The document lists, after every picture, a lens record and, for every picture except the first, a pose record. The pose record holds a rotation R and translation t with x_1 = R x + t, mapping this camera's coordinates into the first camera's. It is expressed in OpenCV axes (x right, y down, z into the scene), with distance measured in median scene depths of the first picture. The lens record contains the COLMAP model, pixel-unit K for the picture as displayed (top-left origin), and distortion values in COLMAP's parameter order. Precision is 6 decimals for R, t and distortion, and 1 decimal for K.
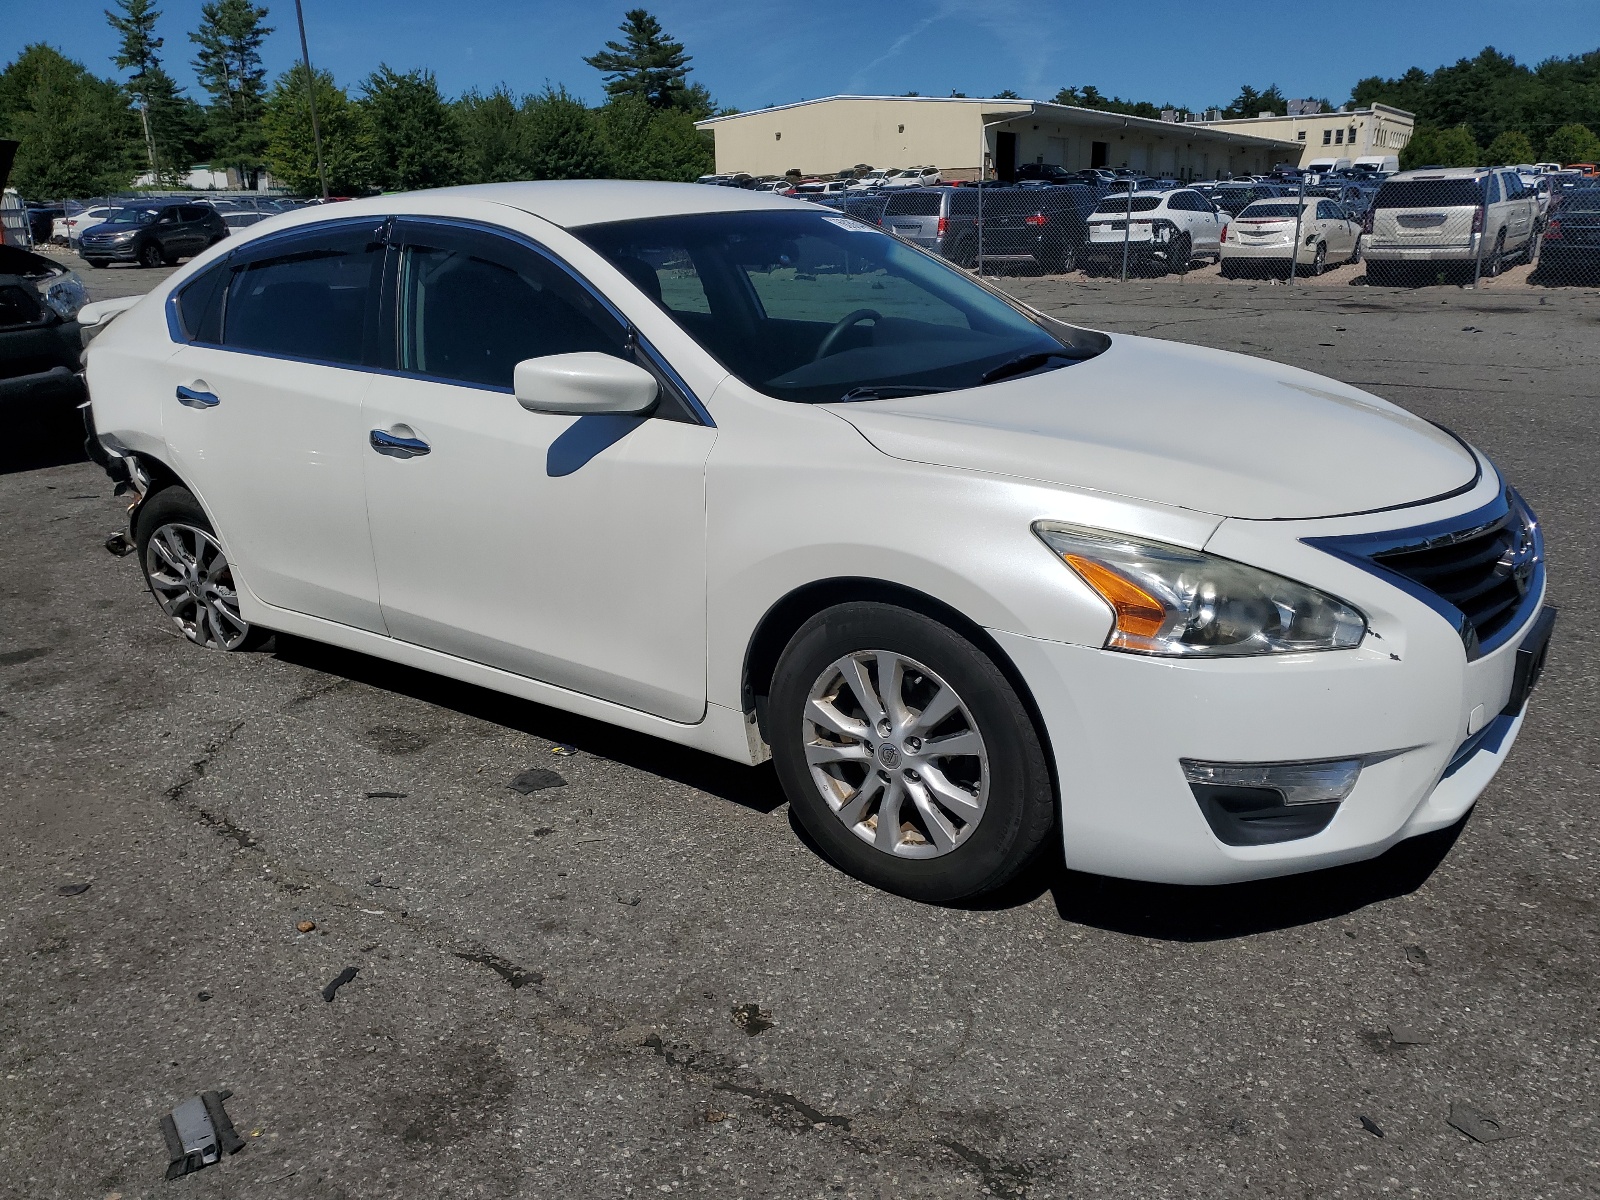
lens RADIAL K [[1249.4, 0, 795.5], [0, 1249.4, 609.1], [0, 0, 1]] dist [-0.000781, -0.022504]
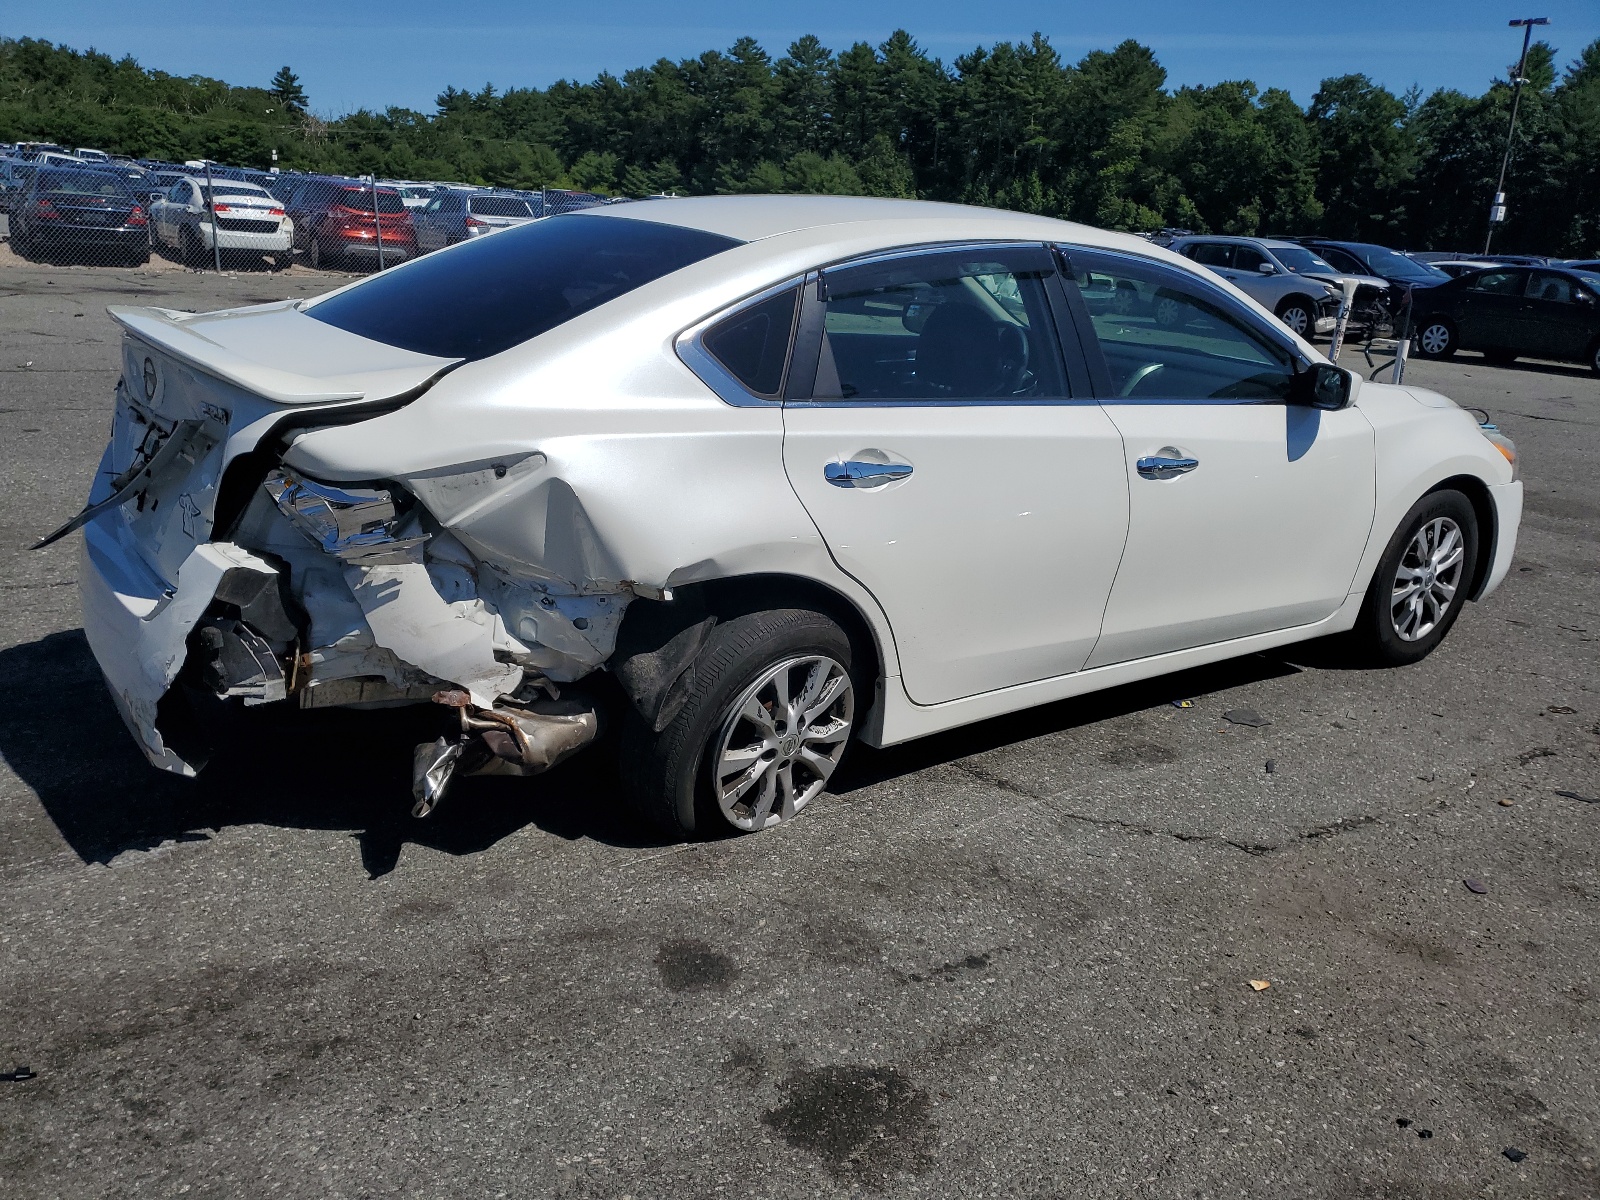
lens RADIAL K [[1249.4, 0, 790.7], [0, 1249.4, 600.7], [0, 0, 1]] dist [-0.000781, -0.022504]
pose [[0.341463, -0.247521, 0.906717, -1.300923], [0.233699, 0.956763, 0.173174, -0.258479], [-0.910378, 0.152767, 0.384544, 0.832956]]
